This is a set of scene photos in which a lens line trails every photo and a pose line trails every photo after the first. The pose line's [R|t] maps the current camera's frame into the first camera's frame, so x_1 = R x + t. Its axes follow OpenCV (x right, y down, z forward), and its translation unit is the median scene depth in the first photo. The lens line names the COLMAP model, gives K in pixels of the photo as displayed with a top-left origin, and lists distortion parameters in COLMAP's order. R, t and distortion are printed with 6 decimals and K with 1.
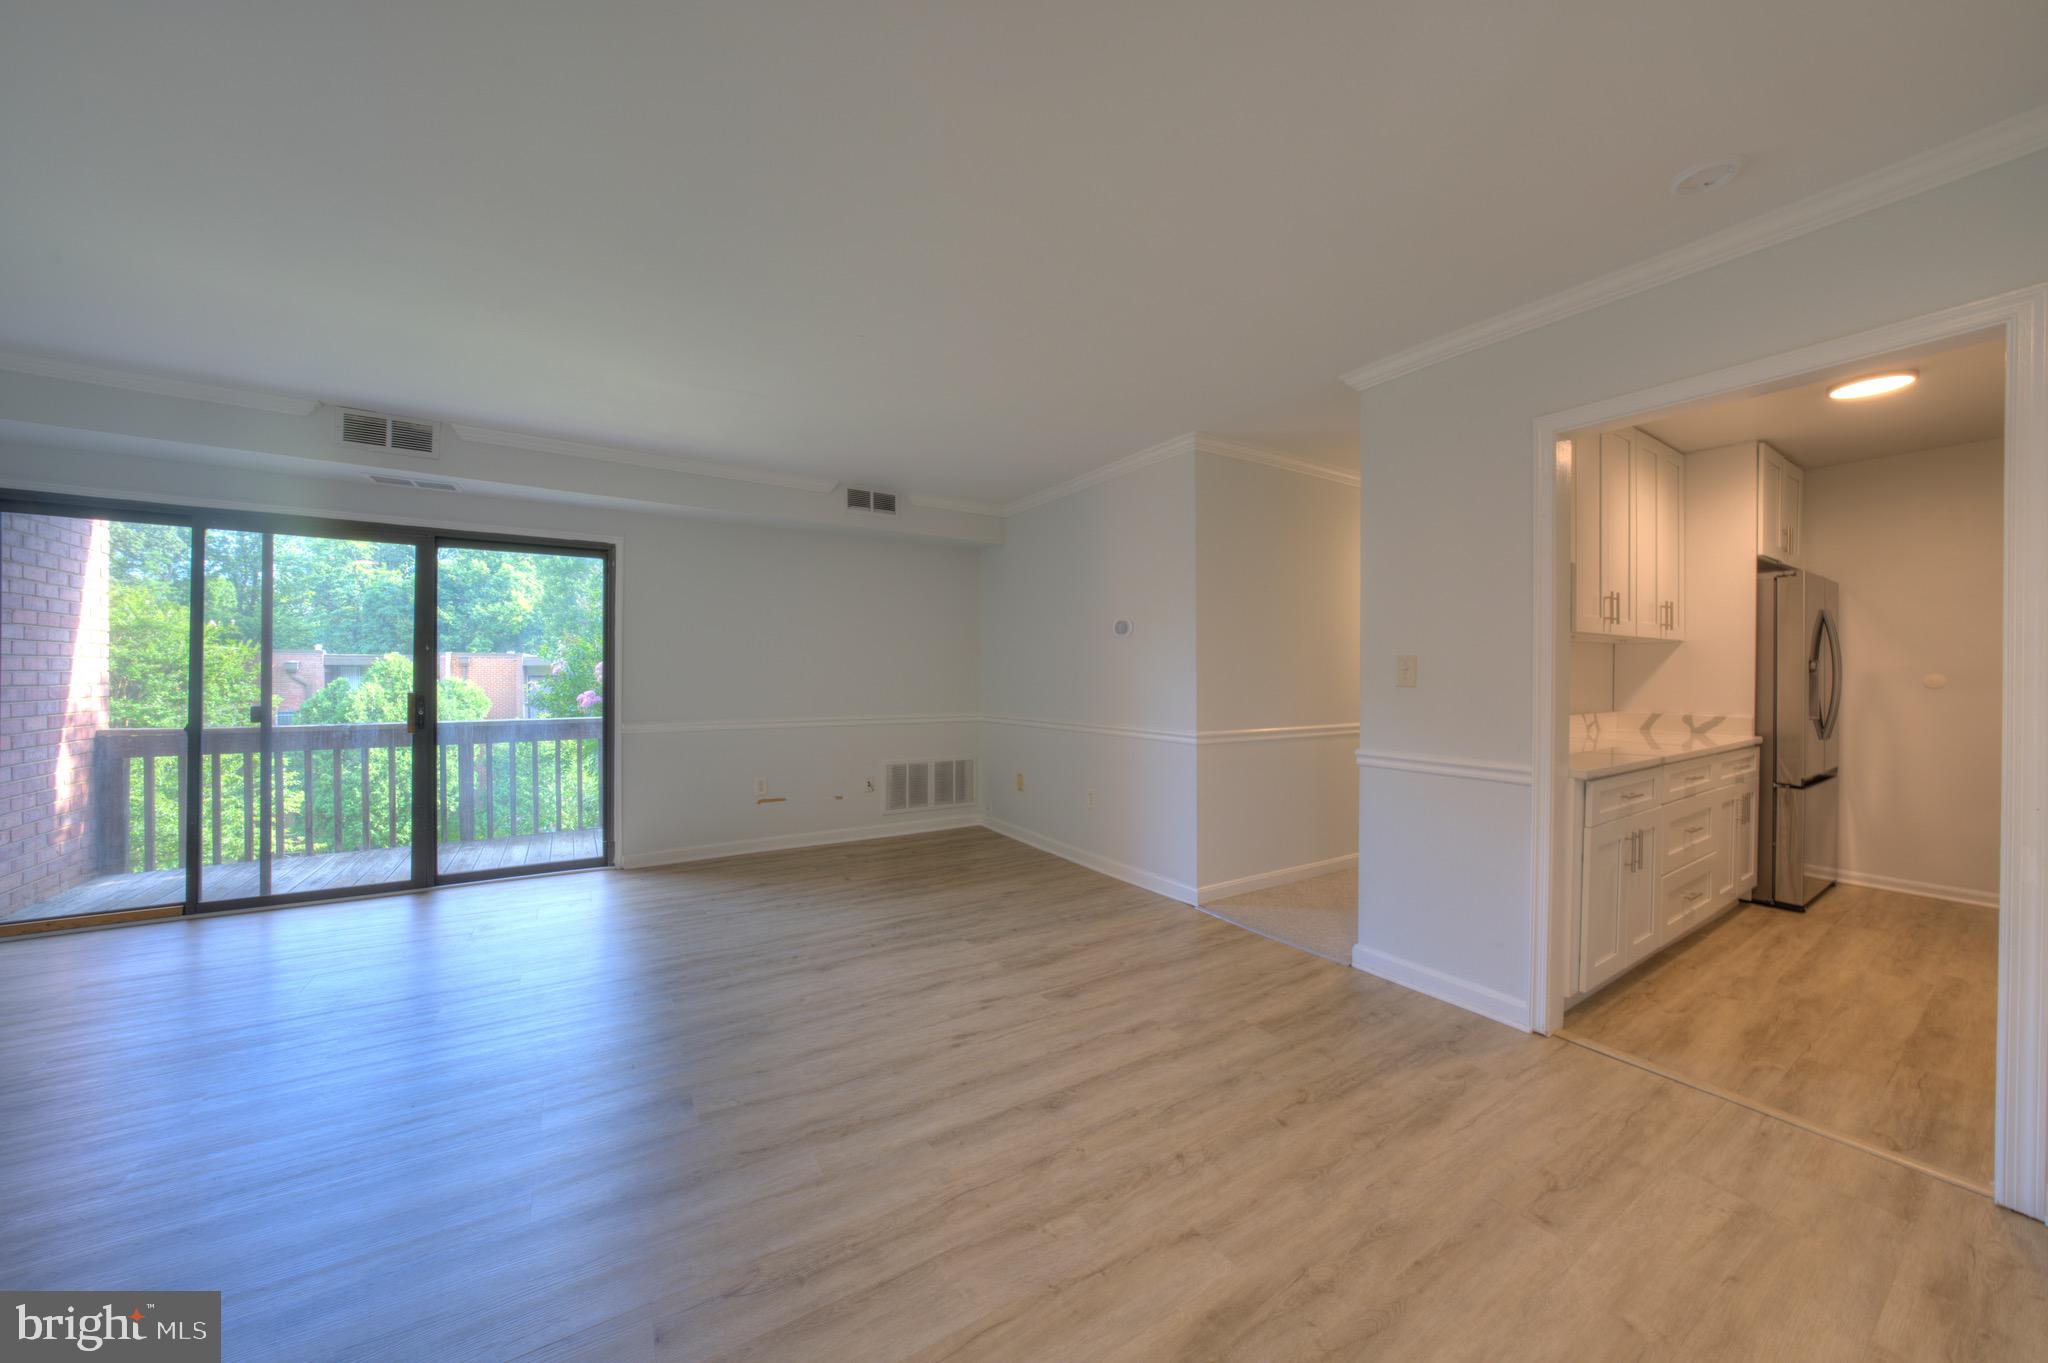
lens RADIAL K [[705.5, 0, 1022.5], [0, 705.5, 674.1], [0, 0, 1]] dist [-0.029461, 0.006925]
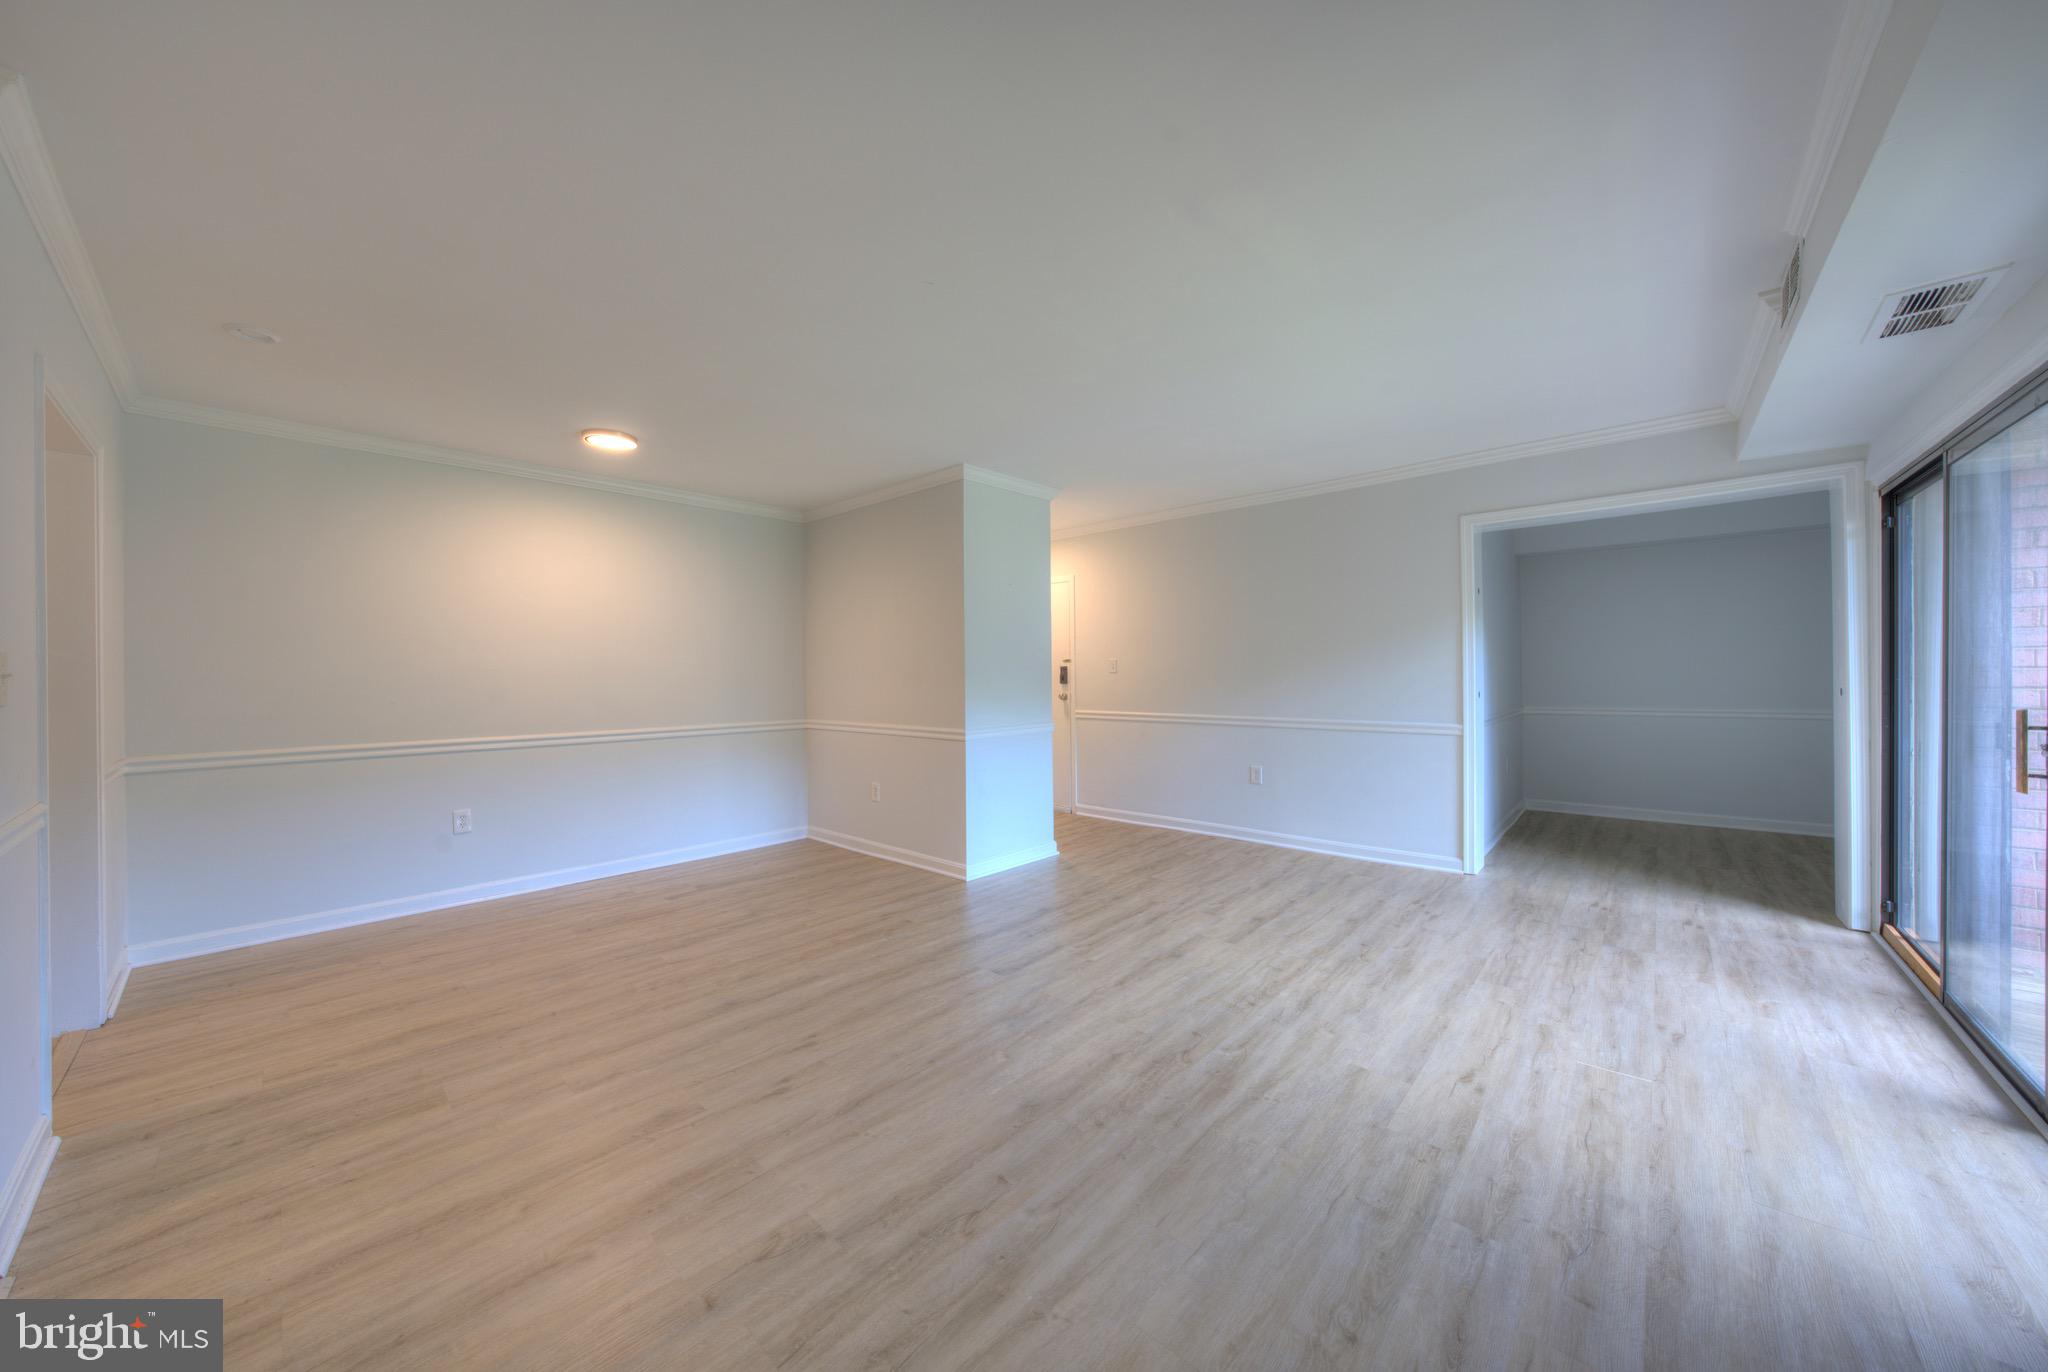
lens RADIAL K [[711.1, 0, 1023.2], [0, 711.1, 675.2], [0, 0, 1]] dist [-0.029178, 0.006899]
pose [[-0.962616, 0.004635, -0.270830, -0.068775], [0.005644, 0.999980, -0.002947, -0.000708], [0.270811, -0.004365, -0.962623, 1.259602]]
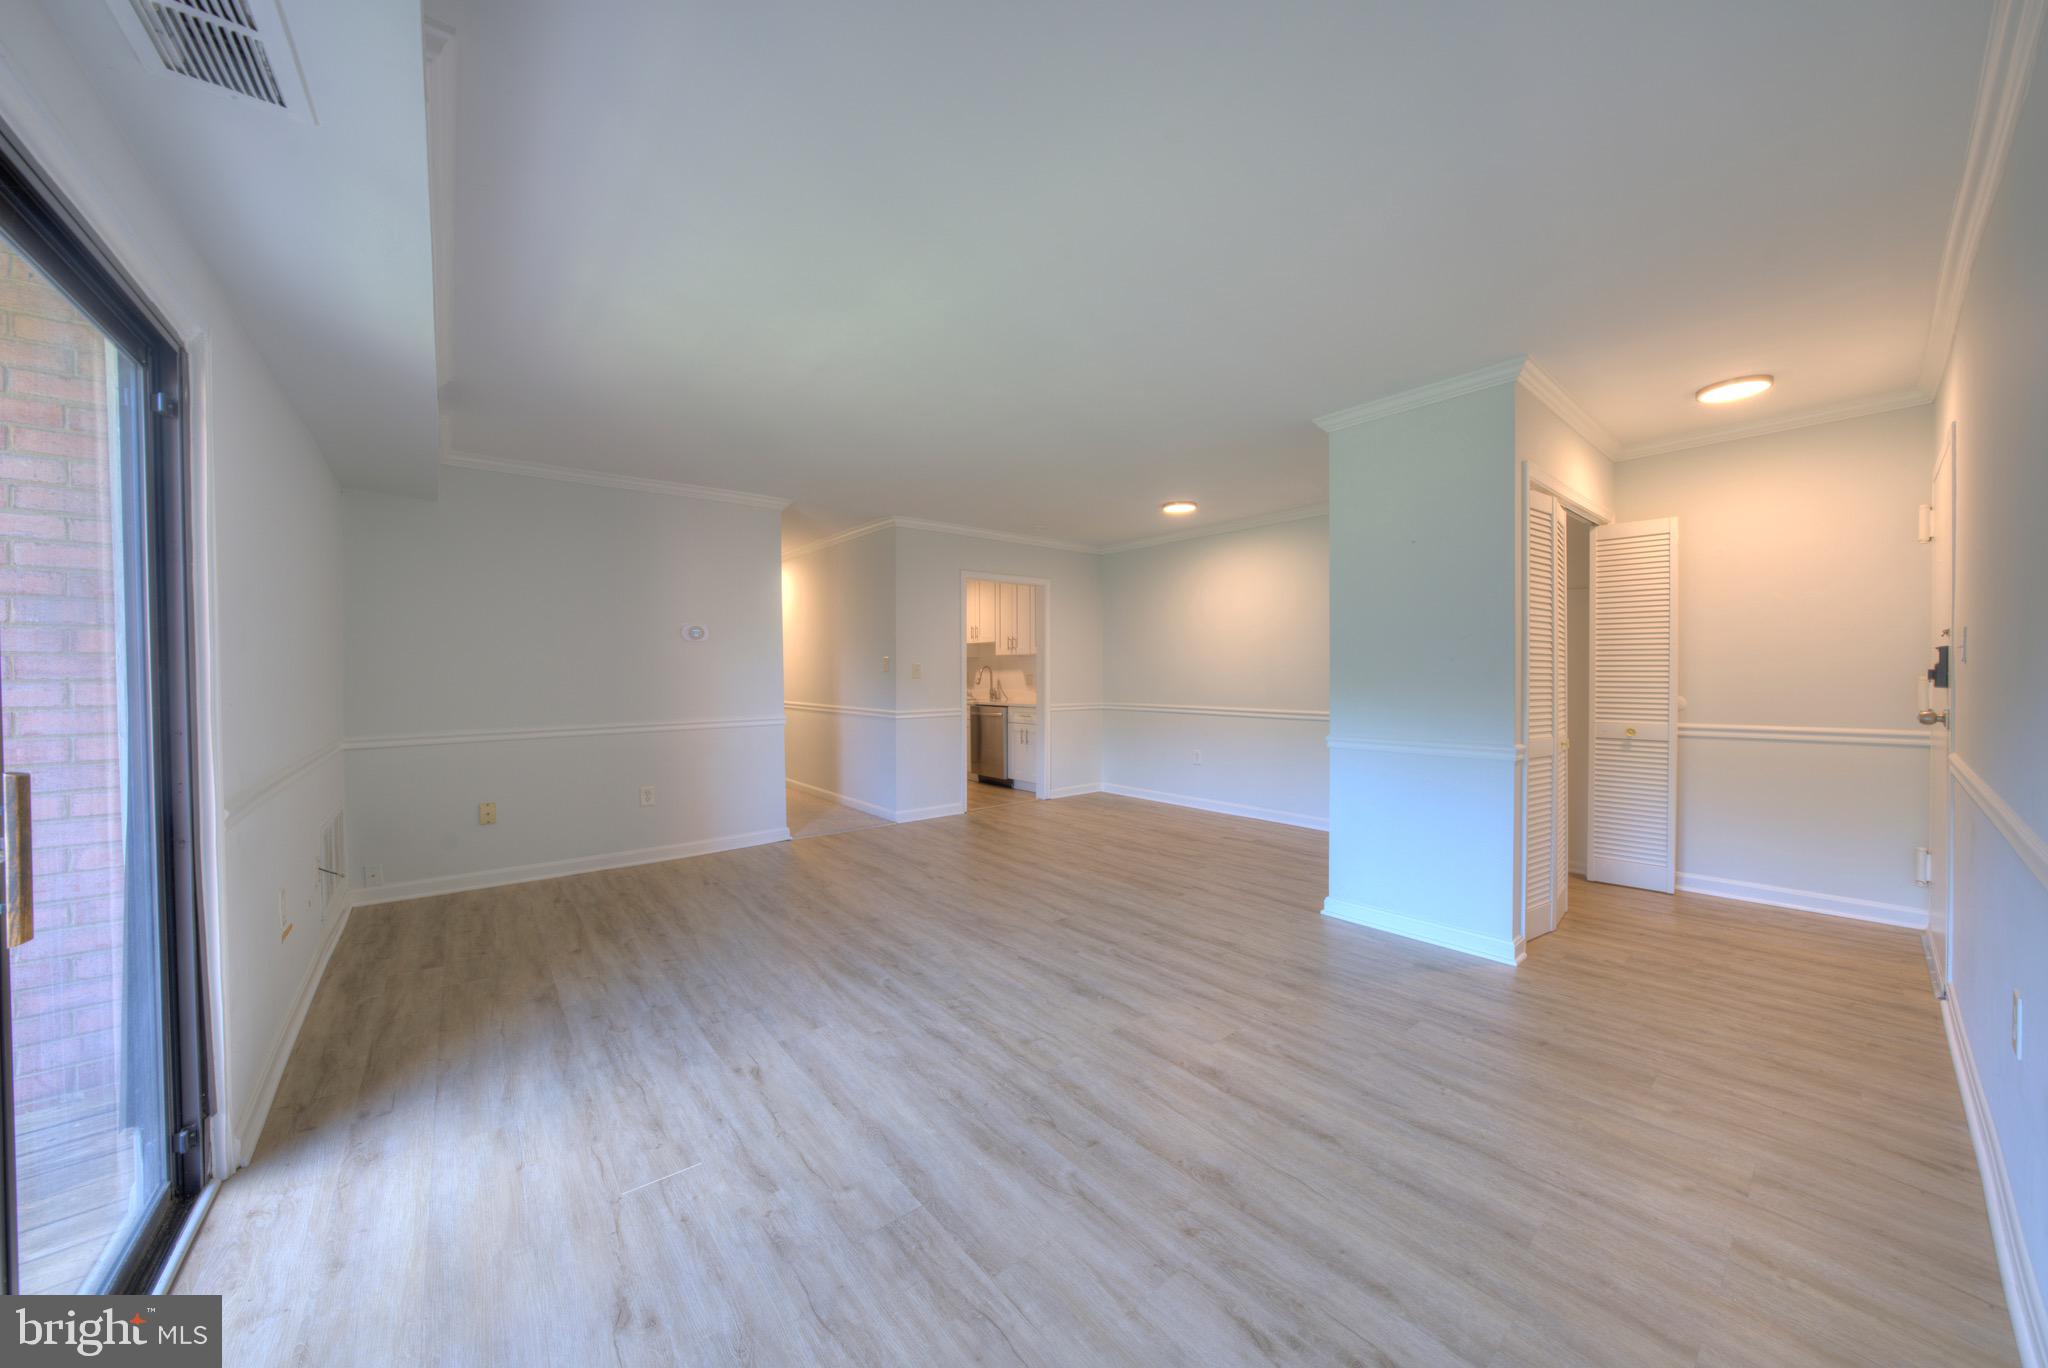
lens RADIAL K [[709.1, 0, 1027.4], [0, 709.1, 677.9], [0, 0, 1]] dist [-0.022280, 0.000022]
pose [[-0.125101, -0.013382, 0.992054, -1.143174], [0.004384, 0.999892, 0.014041, -0.007720], [-0.992134, 0.006105, -0.125029, 0.671493]]
